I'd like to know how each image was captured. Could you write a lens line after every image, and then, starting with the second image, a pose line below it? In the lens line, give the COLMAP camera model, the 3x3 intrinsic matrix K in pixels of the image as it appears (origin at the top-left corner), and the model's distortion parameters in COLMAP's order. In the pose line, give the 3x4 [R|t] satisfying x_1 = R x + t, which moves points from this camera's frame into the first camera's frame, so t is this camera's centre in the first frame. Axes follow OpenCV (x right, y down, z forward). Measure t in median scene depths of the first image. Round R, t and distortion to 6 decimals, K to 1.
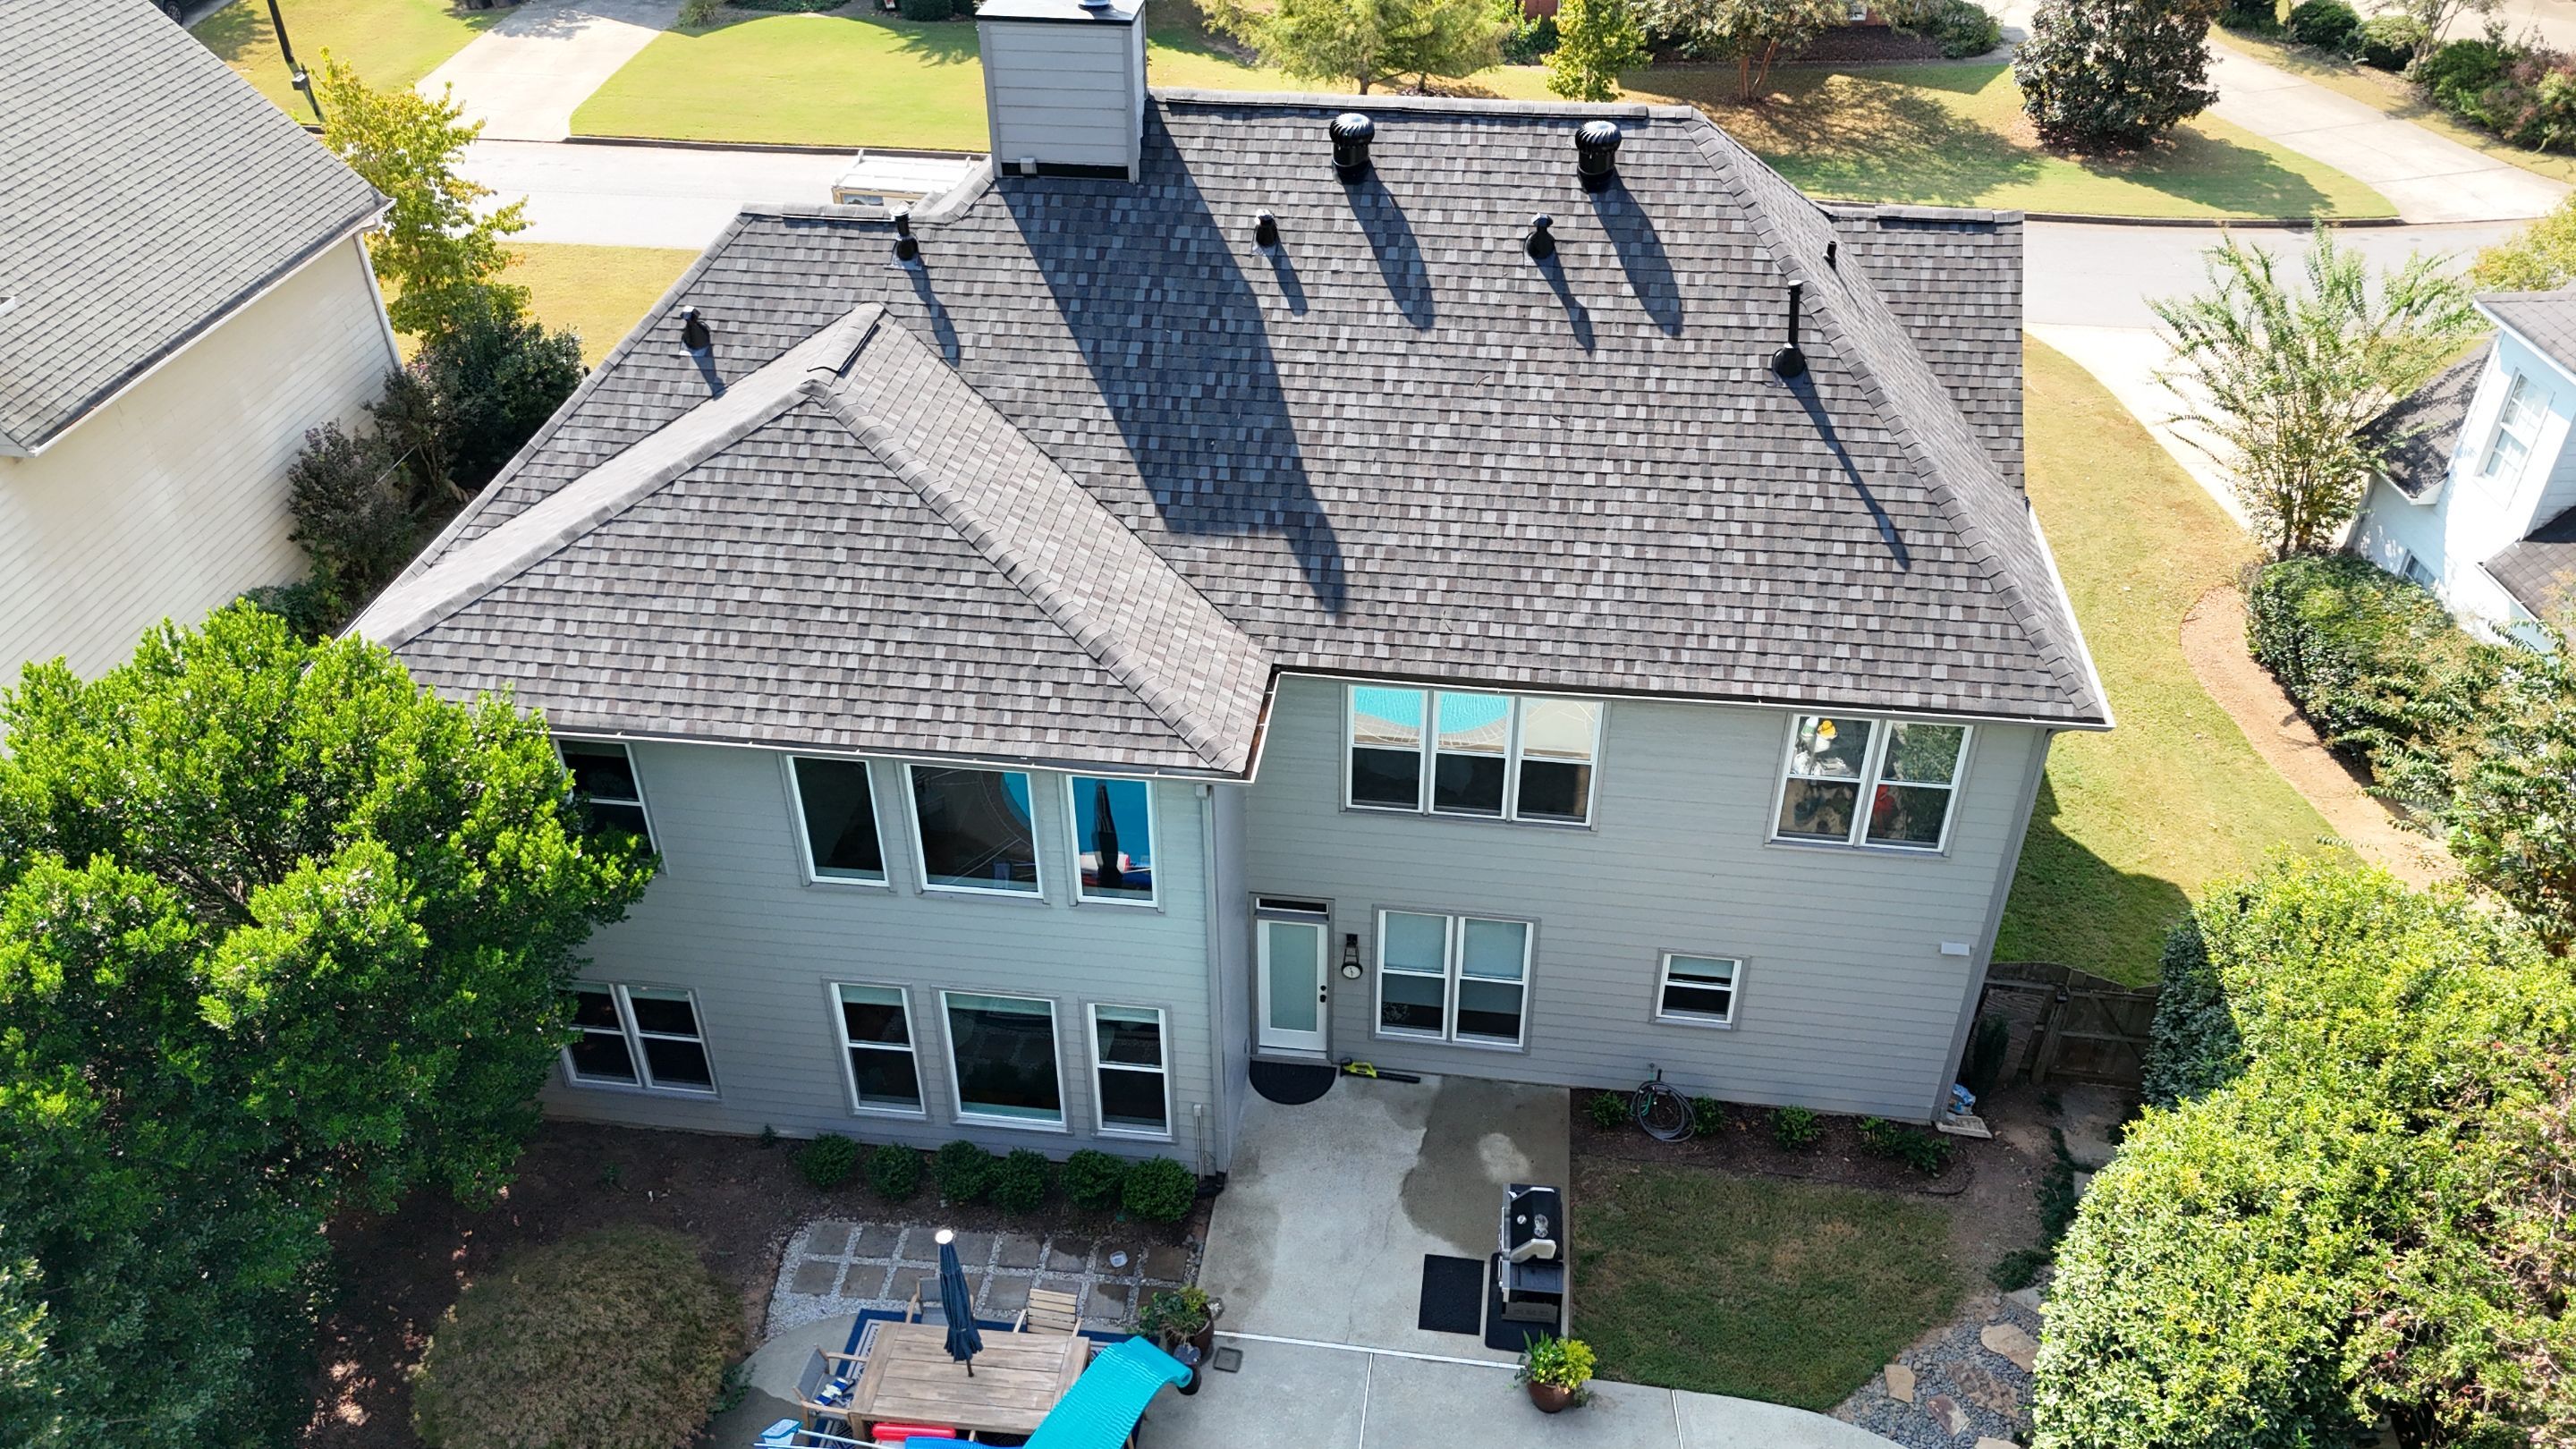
lens RADIAL K [[1901.0, 0, 1294.0], [0, 1901.0, 731.8], [0, 0, 1]] dist [0.063198, -0.053642]
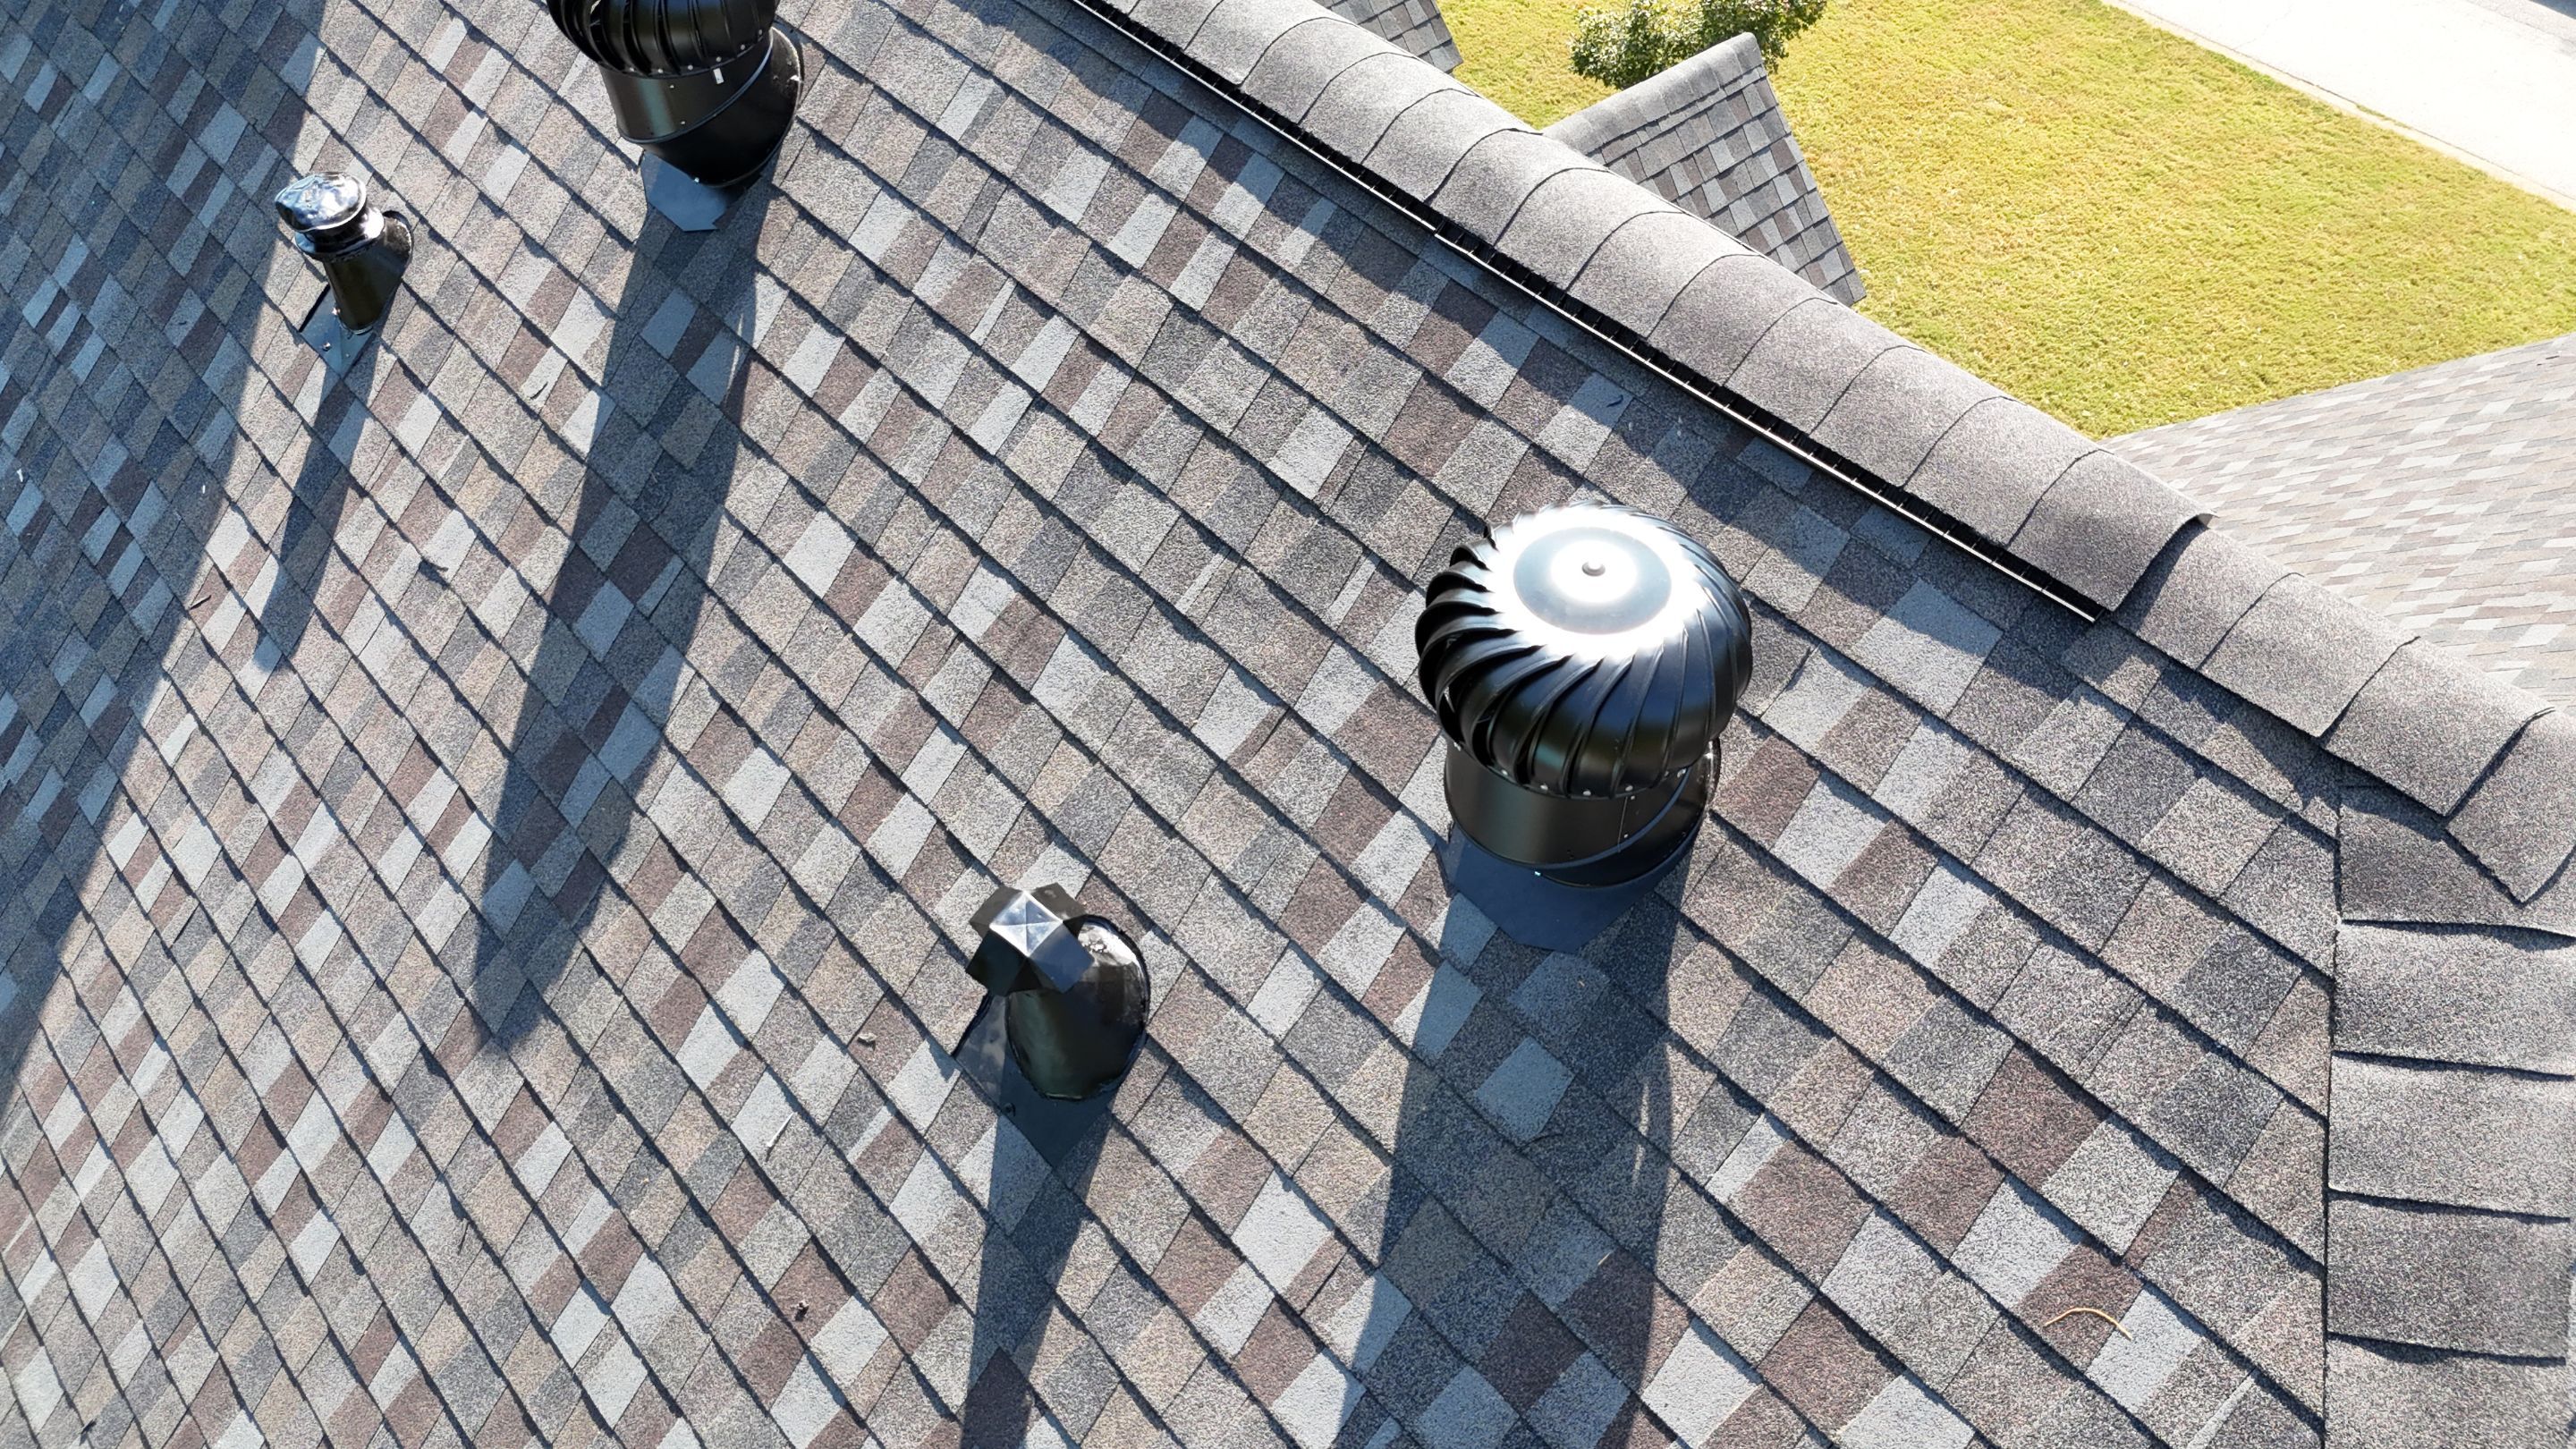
lens RADIAL K [[1901.0, 0, 1290.2], [0, 1901.0, 719.5], [0, 0, 1]] dist [0.063198, -0.053642]
pose [[0.753835, 0.500034, -0.426261, 0.202629], [-0.387172, 0.862187, 0.326699, -0.339277], [0.530877, -0.081241, 0.843546, 0.864520]]
